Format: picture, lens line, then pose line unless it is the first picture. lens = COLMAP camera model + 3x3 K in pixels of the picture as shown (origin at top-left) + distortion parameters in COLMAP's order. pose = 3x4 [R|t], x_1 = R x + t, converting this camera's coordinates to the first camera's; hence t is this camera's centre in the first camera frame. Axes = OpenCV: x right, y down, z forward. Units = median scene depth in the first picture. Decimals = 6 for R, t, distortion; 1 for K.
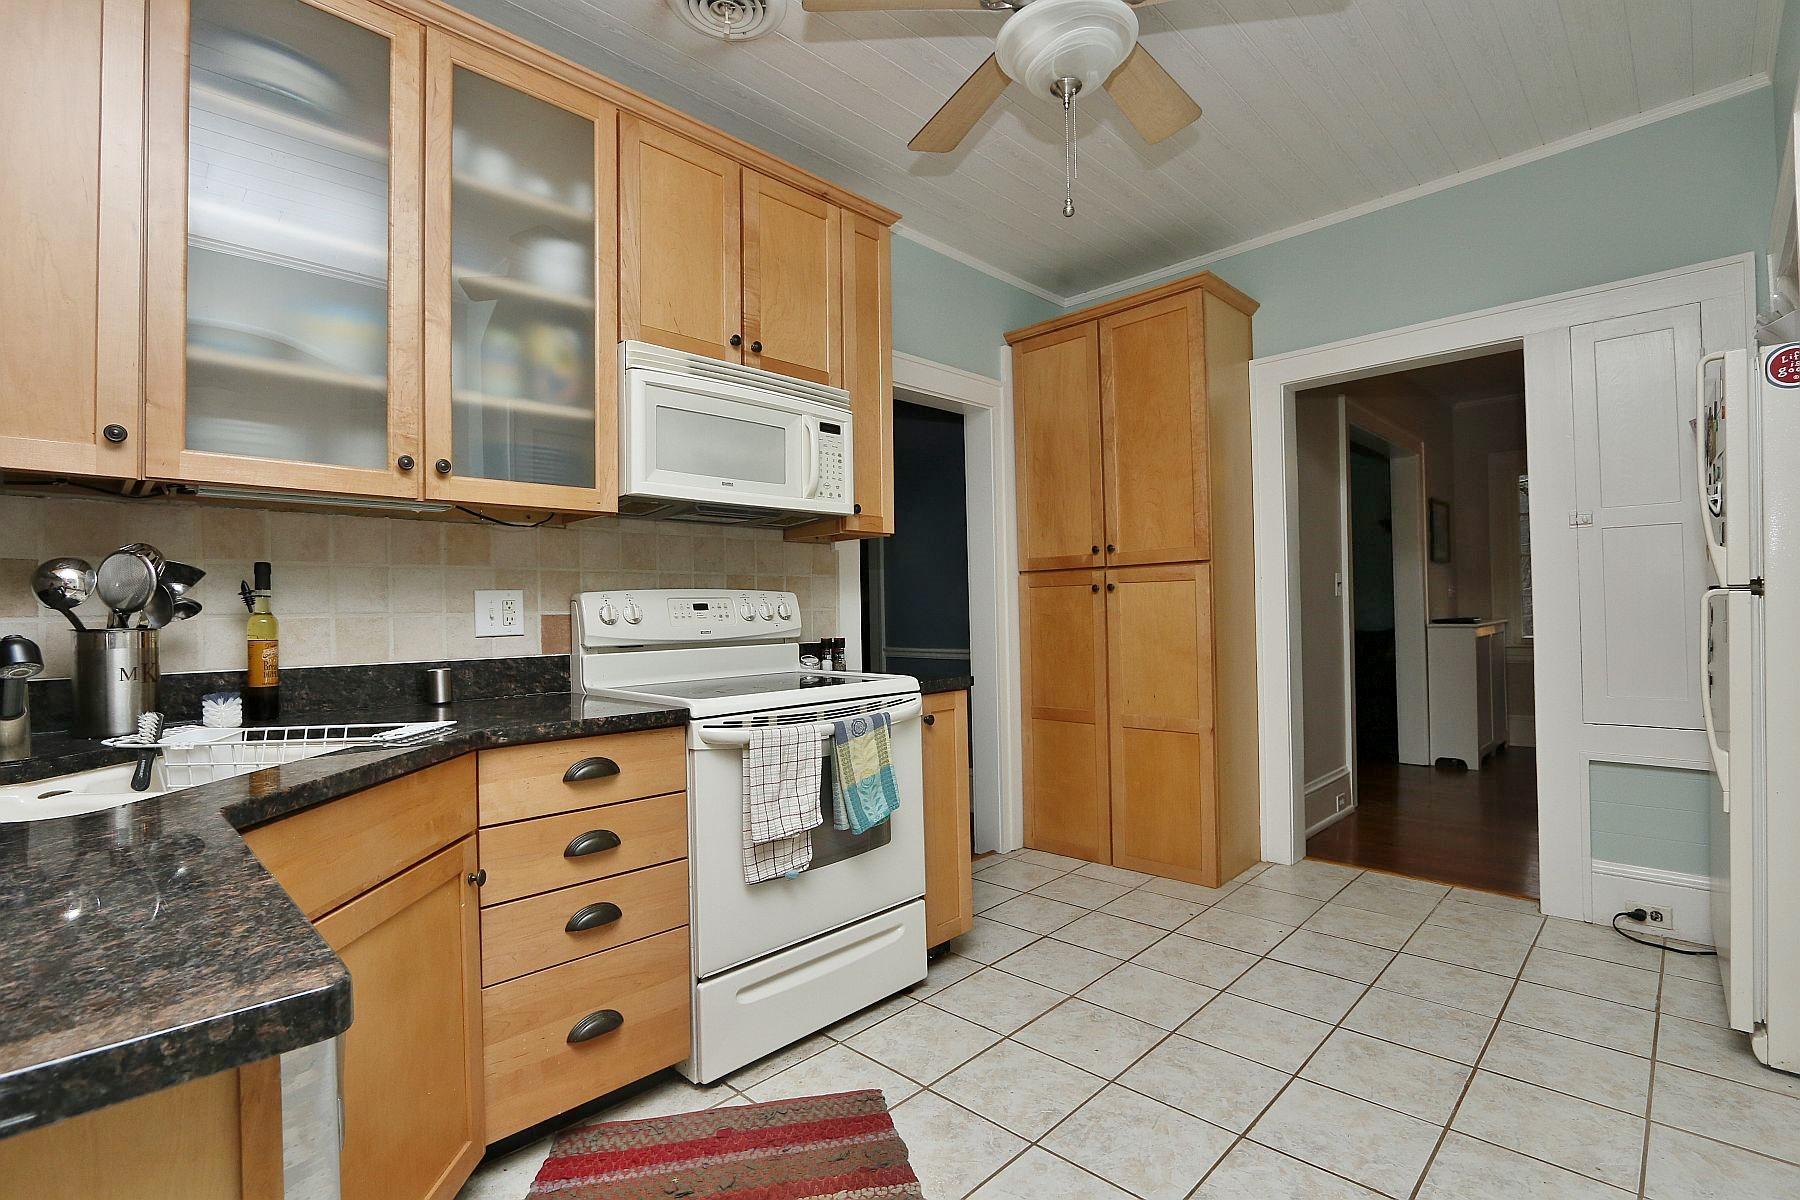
lens RADIAL K [[838.7, 0, 910.8], [0, 838.7, 601.2], [0, 0, 1]] dist [-0.024643, 0.009865]
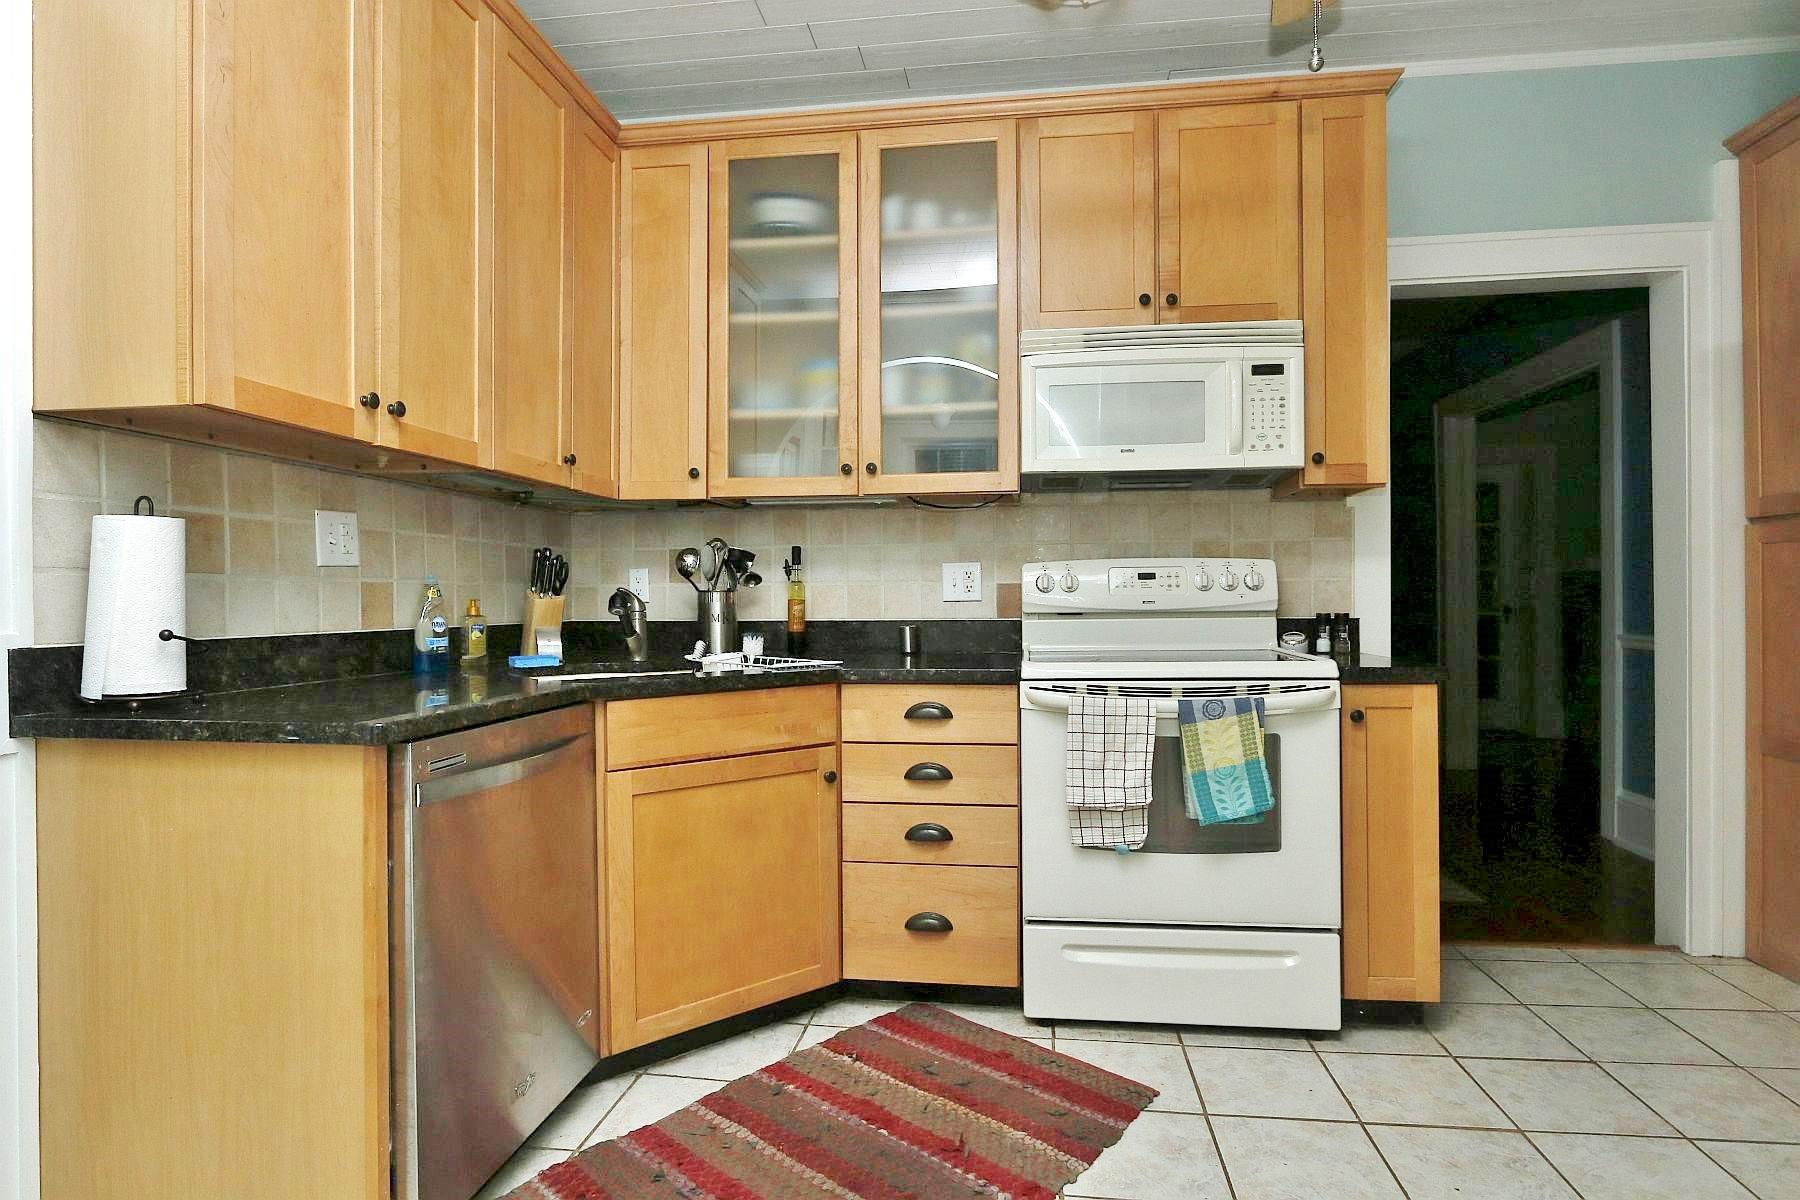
lens RADIAL K [[948.8, 0, 906.0], [0, 948.8, 598.6], [0, 0, 1]] dist [-0.013369, 0.001745]
pose [[0.590794, 0.015252, -0.806678, 0.589916], [0.007195, 0.999682, 0.024171, 0.005097], [0.806790, -0.020084, 0.590497, 0.143612]]
